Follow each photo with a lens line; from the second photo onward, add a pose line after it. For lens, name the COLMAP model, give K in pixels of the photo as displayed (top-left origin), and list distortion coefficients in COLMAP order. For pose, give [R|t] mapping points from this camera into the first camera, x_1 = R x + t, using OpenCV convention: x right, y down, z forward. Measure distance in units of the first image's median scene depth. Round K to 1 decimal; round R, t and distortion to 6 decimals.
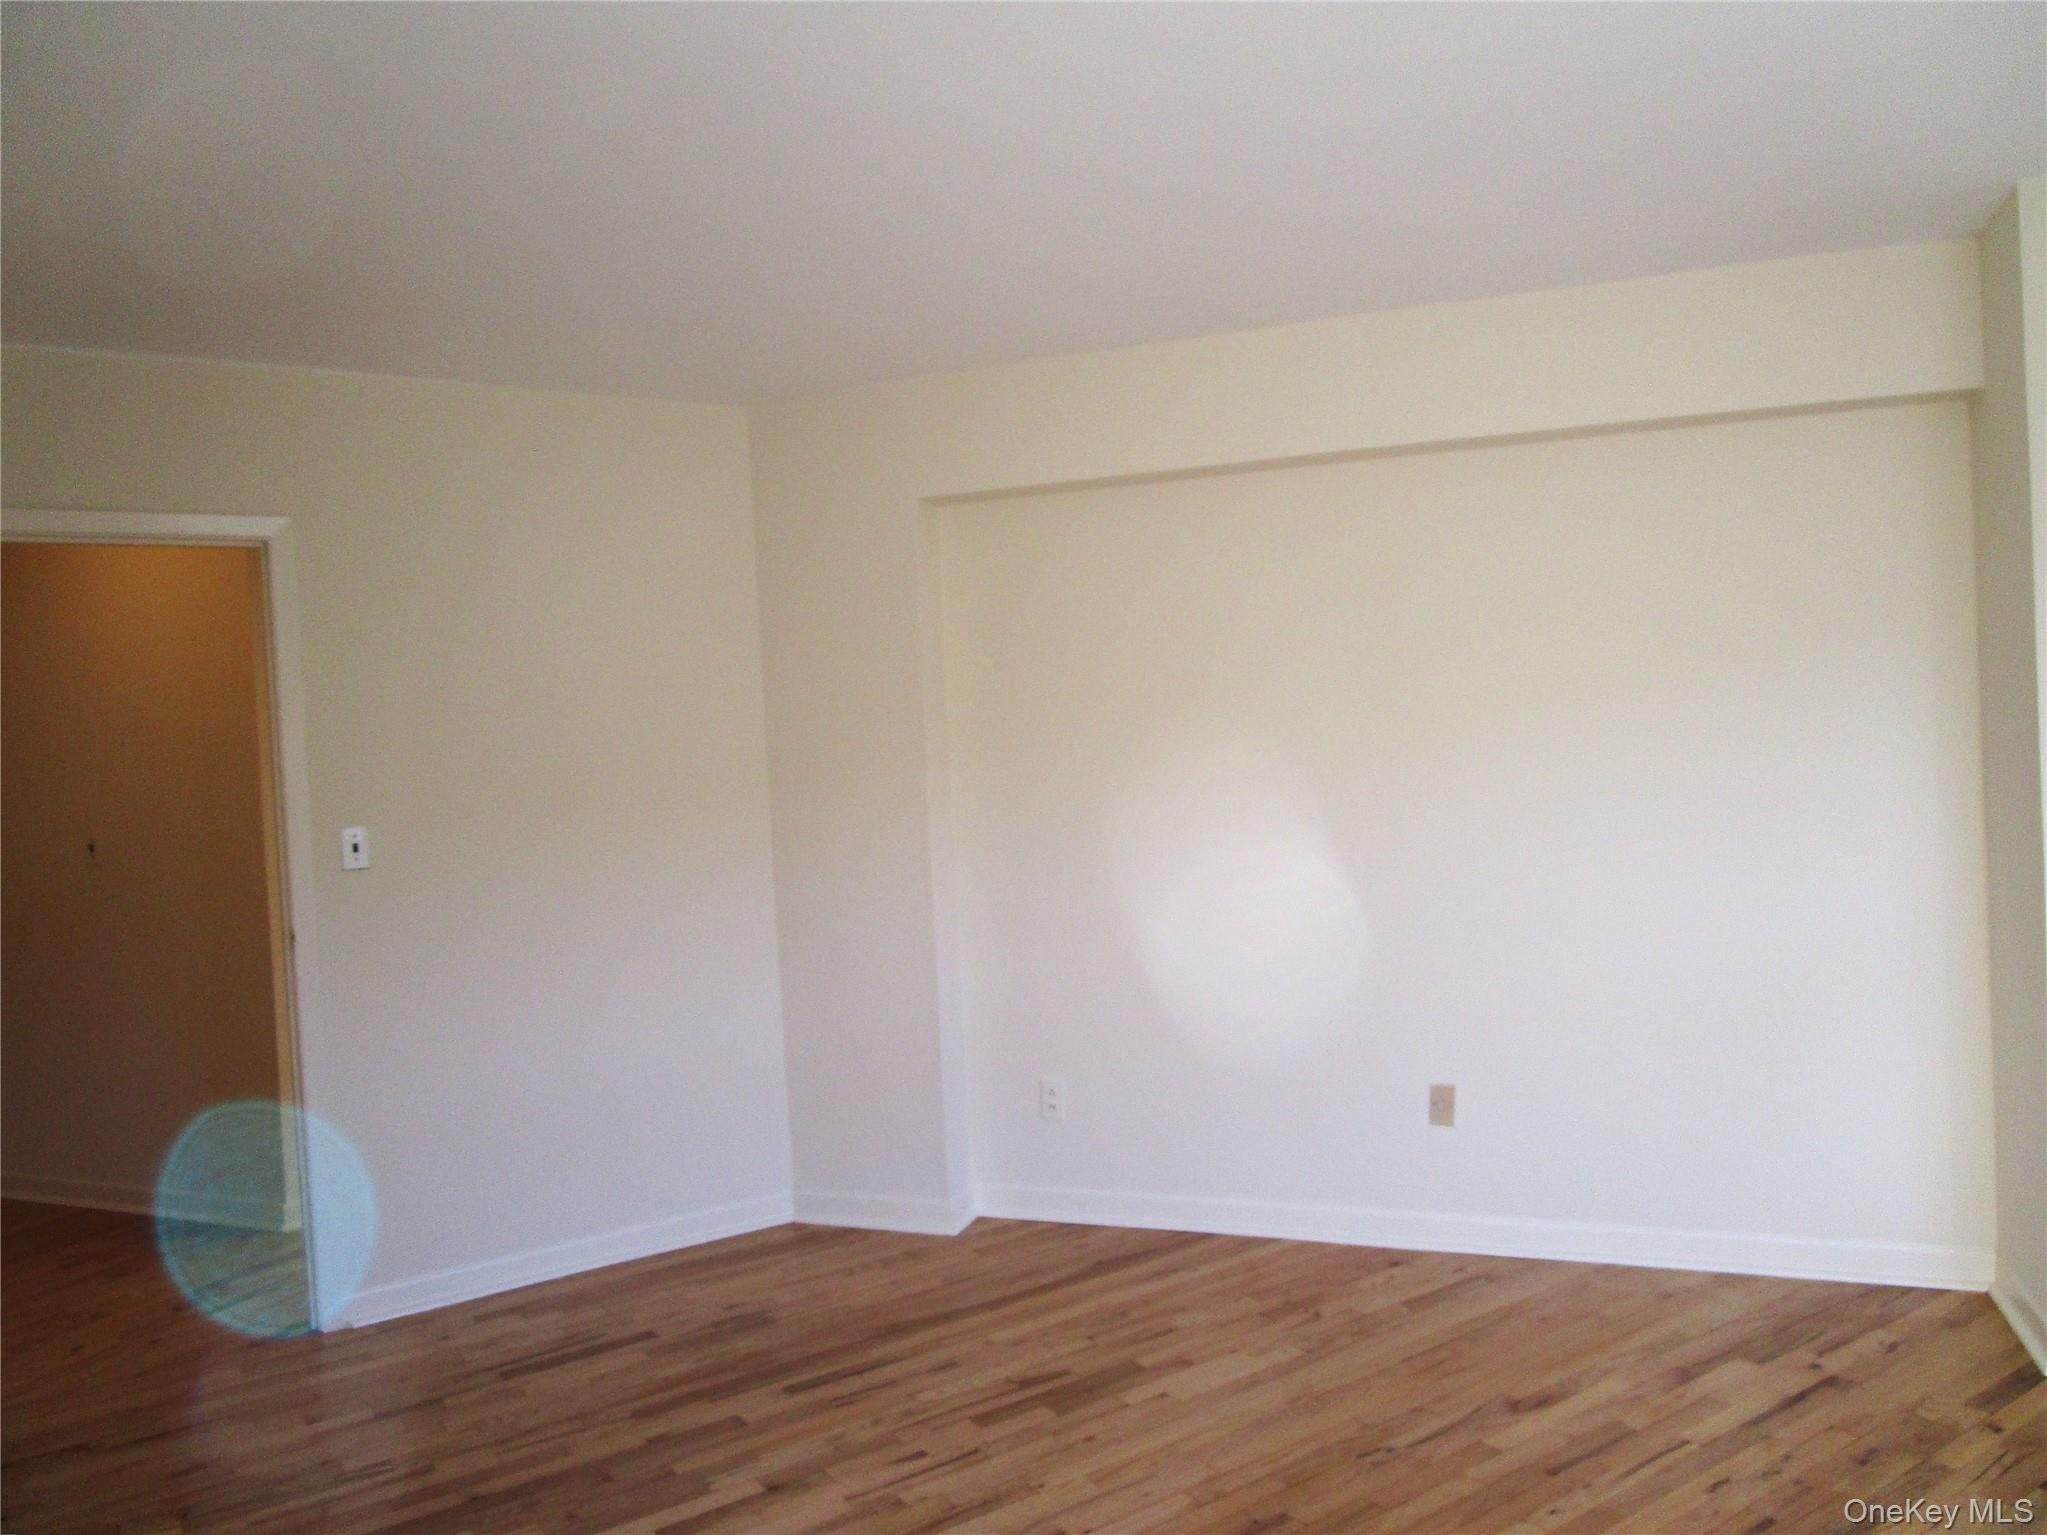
lens RADIAL K [[1485.7, 0, 1018.7], [0, 1485.7, 772.3], [0, 0, 1]] dist [-0.021652, 0.001923]
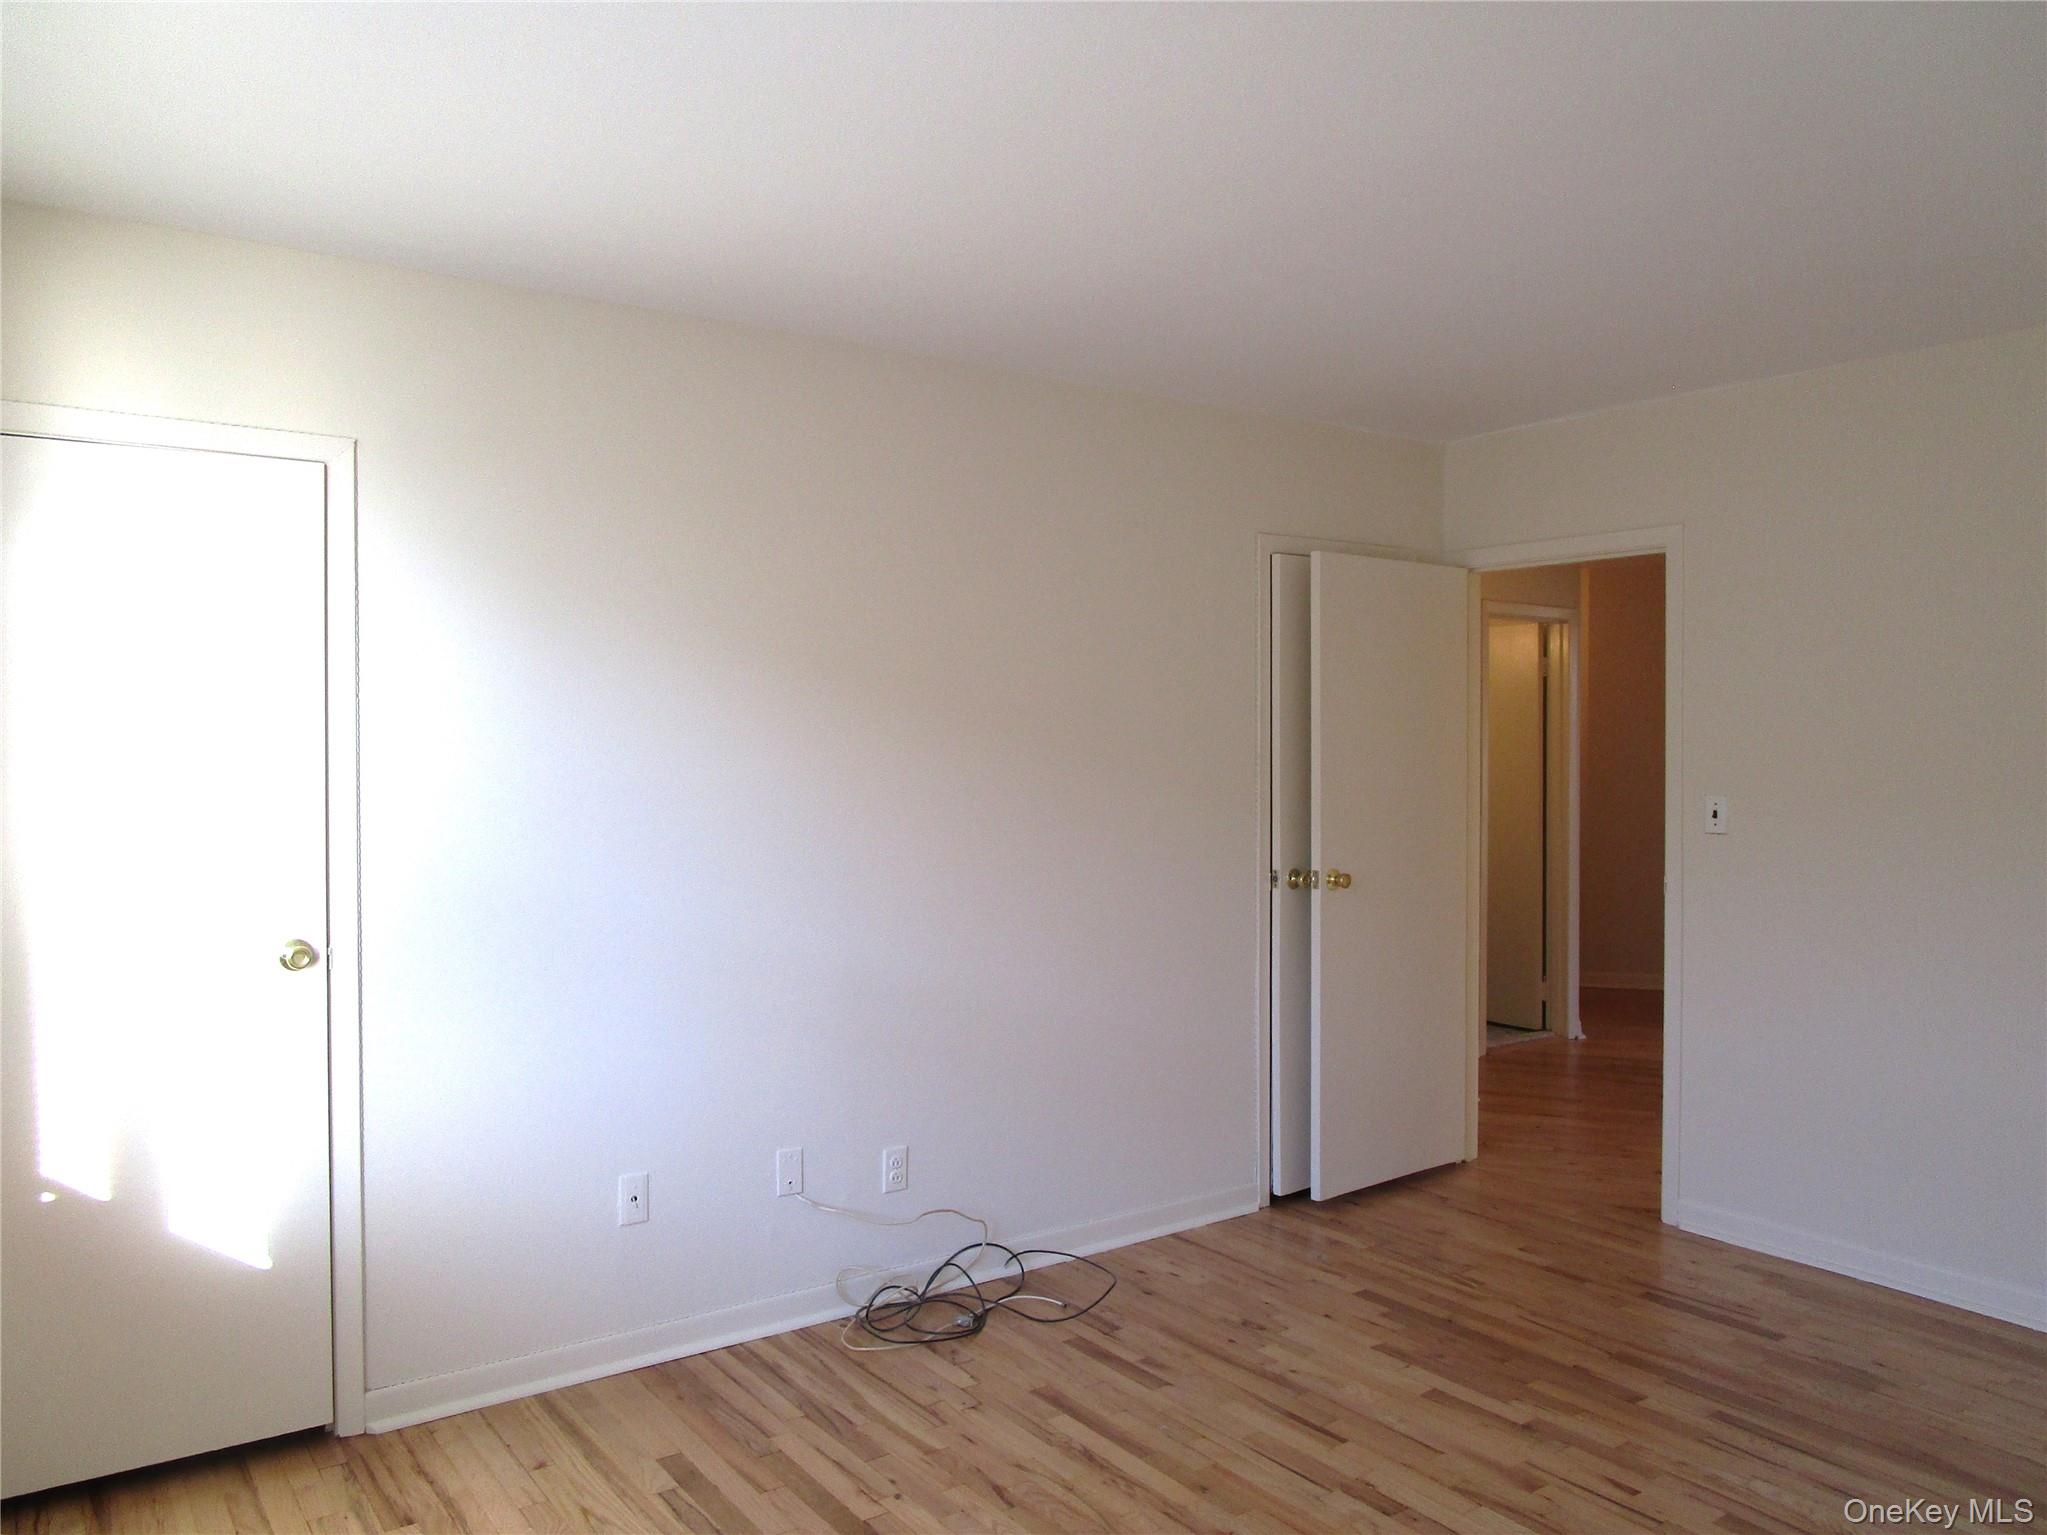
lens RADIAL K [[1485.7, 0, 1019.7], [0, 1485.7, 762.2], [0, 0, 1]] dist [-0.021652, 0.001923]
pose [[0.029921, 0.067673, -0.997259, 0.750896], [-0.032096, 0.997256, 0.066710, -0.053223], [0.999037, 0.030012, 0.032011, 0.501731]]
